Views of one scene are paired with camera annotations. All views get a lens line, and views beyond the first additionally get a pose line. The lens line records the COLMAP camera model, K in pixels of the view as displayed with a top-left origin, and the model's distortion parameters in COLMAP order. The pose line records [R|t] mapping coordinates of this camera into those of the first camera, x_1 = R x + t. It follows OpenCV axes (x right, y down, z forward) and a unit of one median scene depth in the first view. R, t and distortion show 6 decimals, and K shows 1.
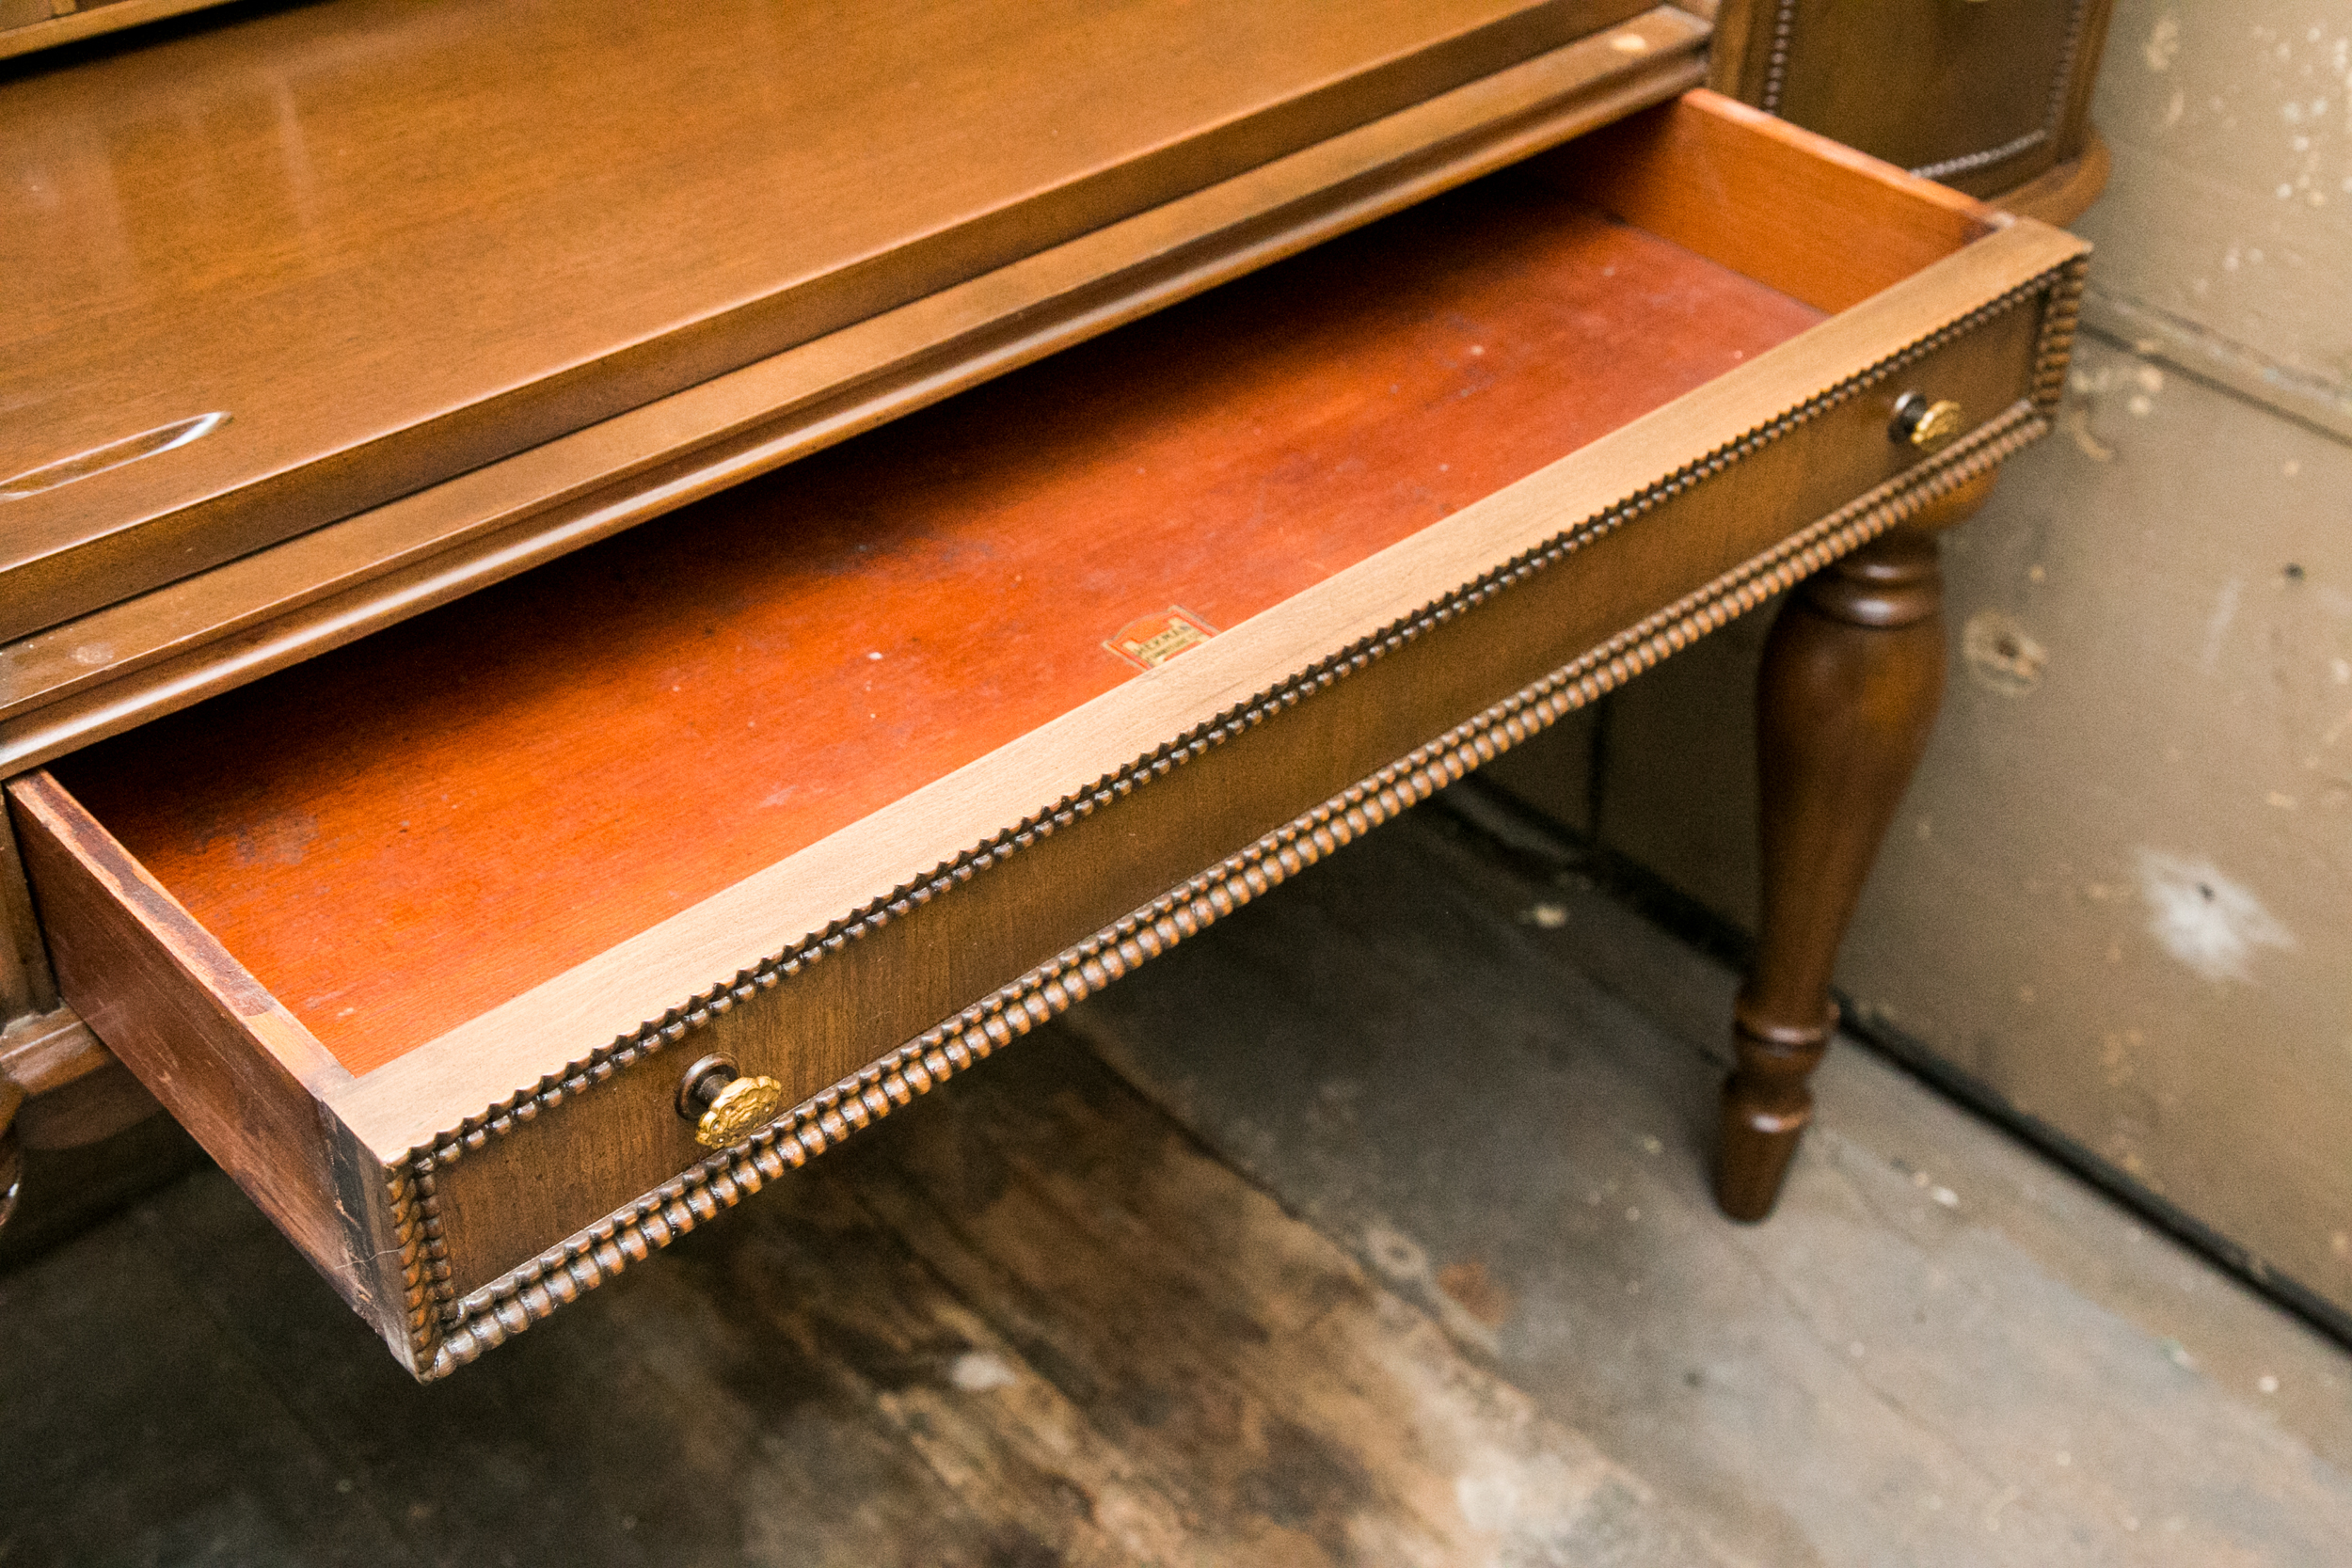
lens RADIAL K [[2924.6, 0, 1163.4], [0, 2924.6, 772.0], [0, 0, 1]] dist [0.070907, 0.038602]
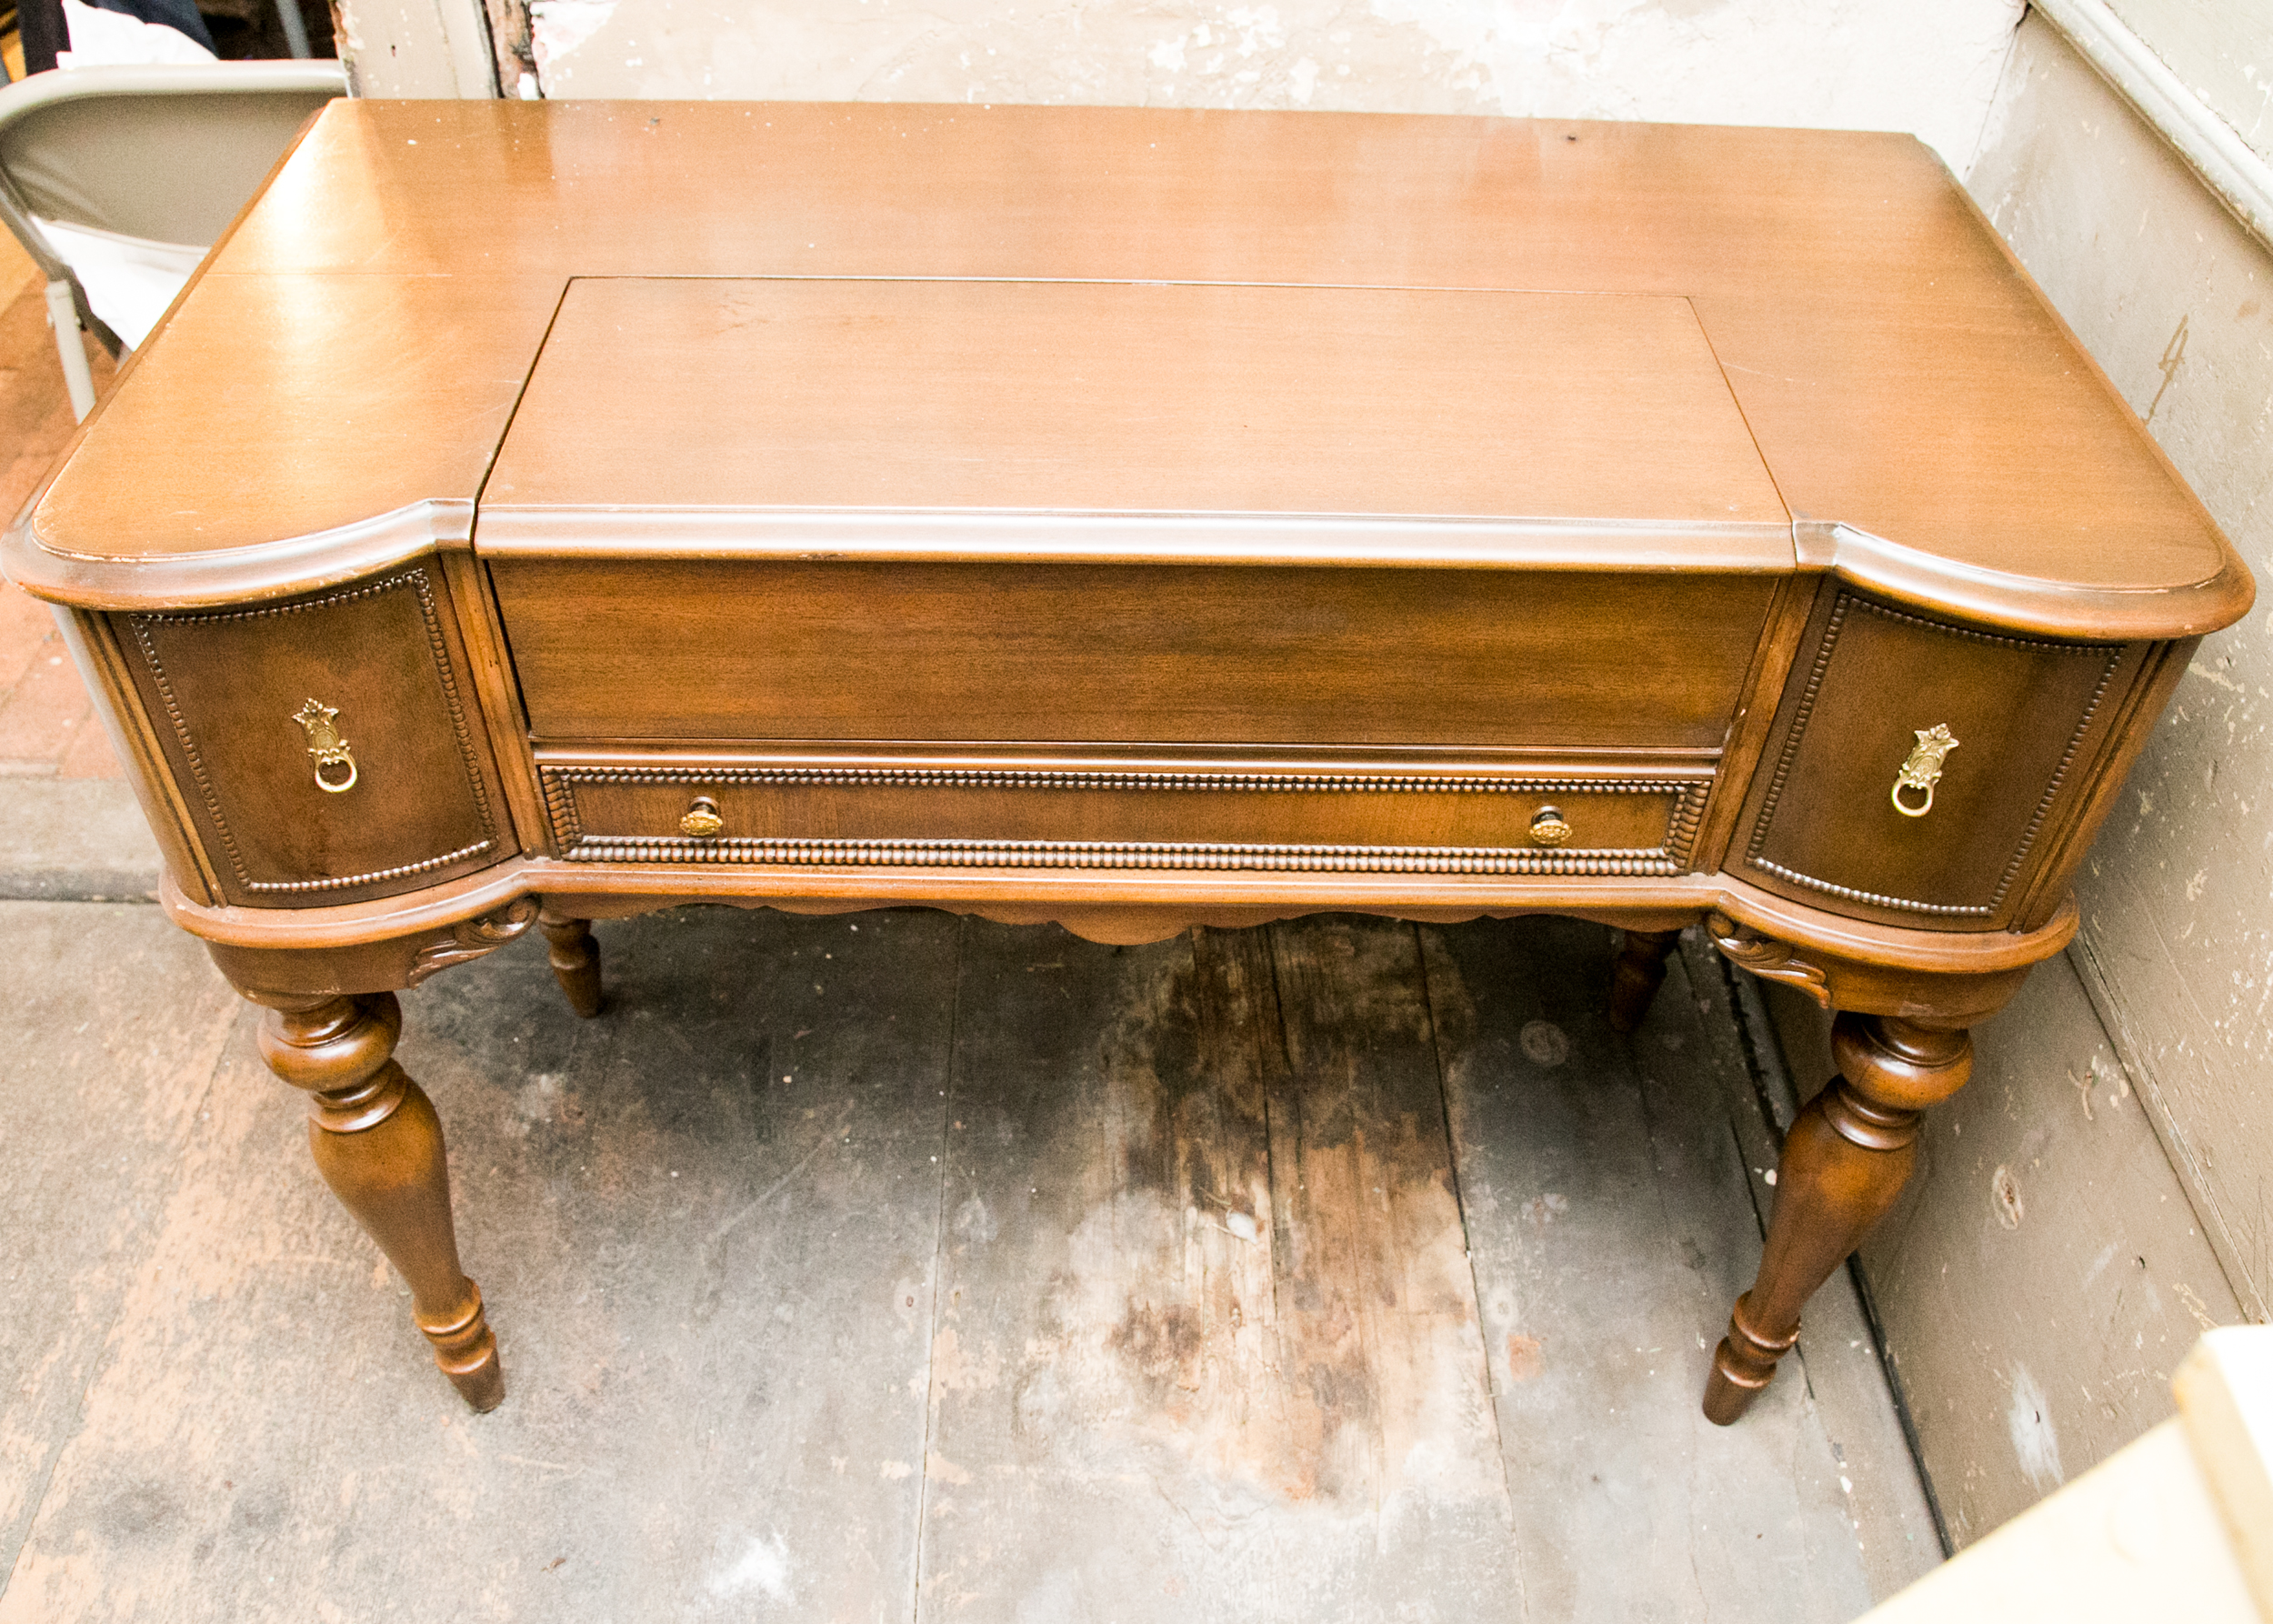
lens RADIAL K [[1864.6, 0, 1108.9], [0, 1864.6, 843.1], [0, 0, 1]] dist [-0.113018, 0.091283]
pose [[0.744809, 0.460062, -0.483325, 0.299919], [-0.406760, 0.887218, 0.217693, -0.200804], [0.528967, 0.034458, 0.847943, 0.018902]]
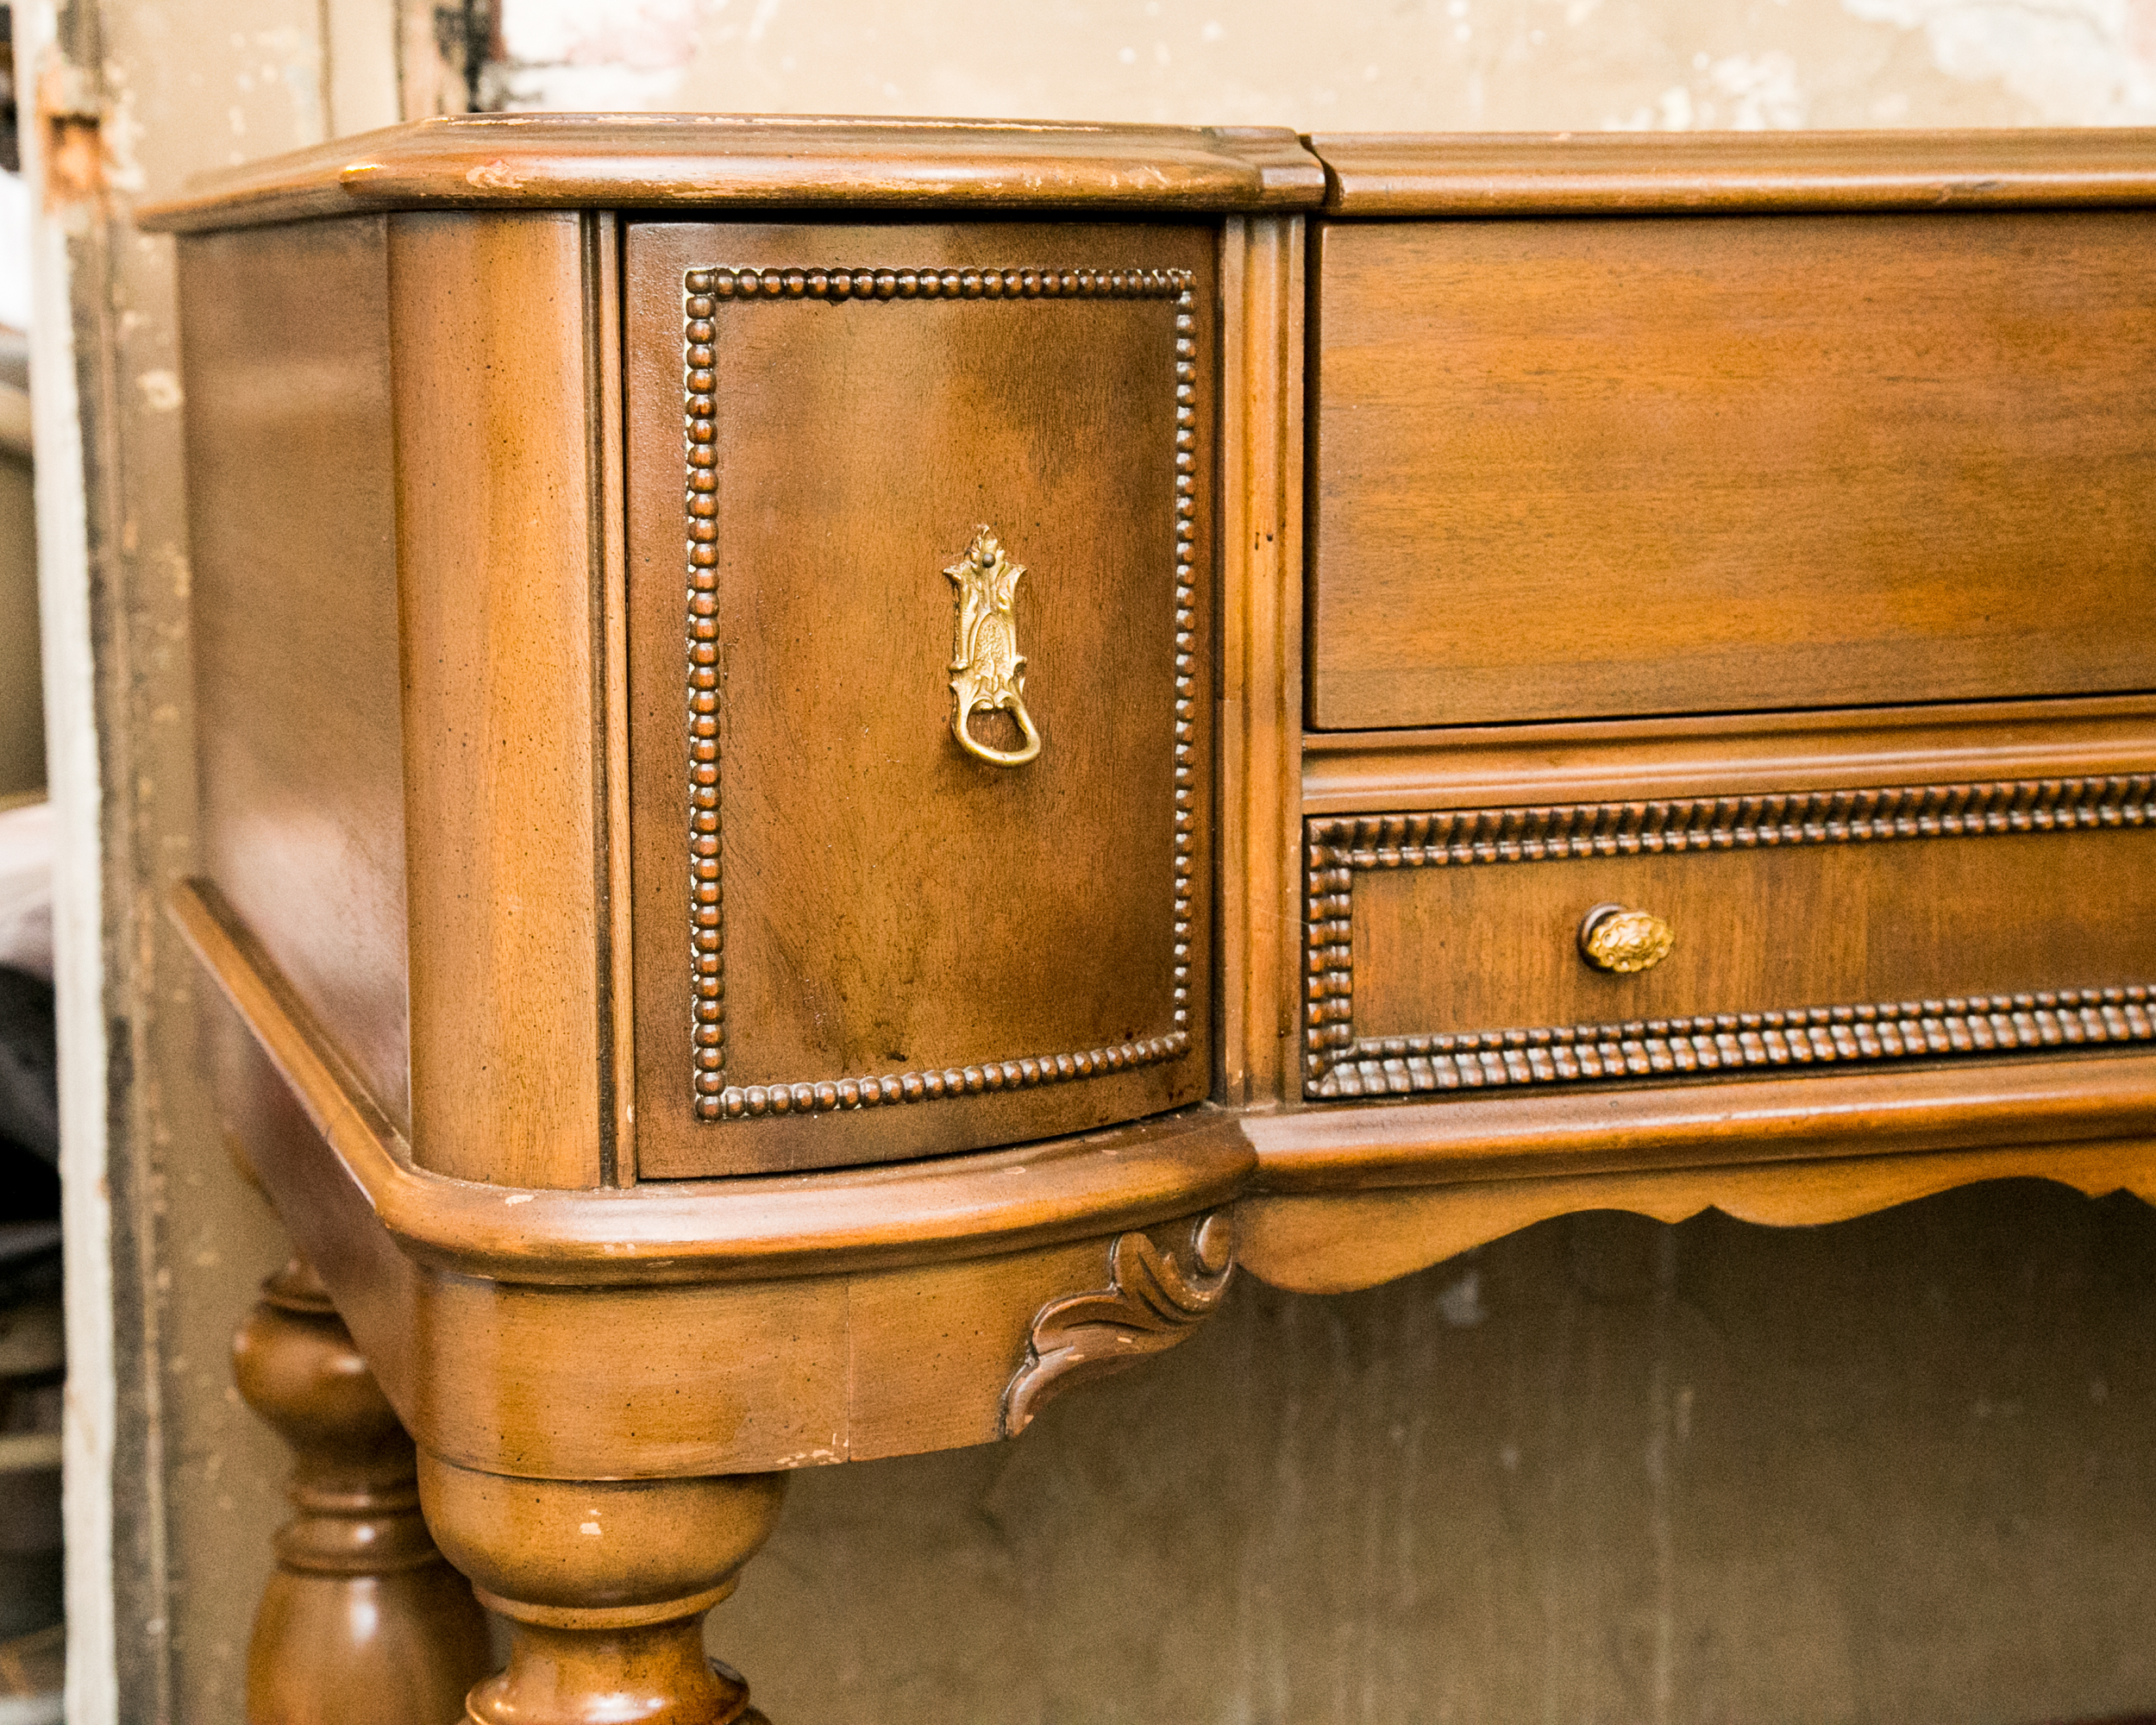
lens RADIAL K [[3918.1, 0, 982.4], [0, 3918.1, 866.7], [0, 0, 1]] dist [0.110286, 0.180620]
pose [[0.907839, 0.026938, -0.418453, 0.034780], [-0.228579, 0.868419, -0.440000, 0.306187], [0.351540, 0.495098, 0.794542, -0.054997]]
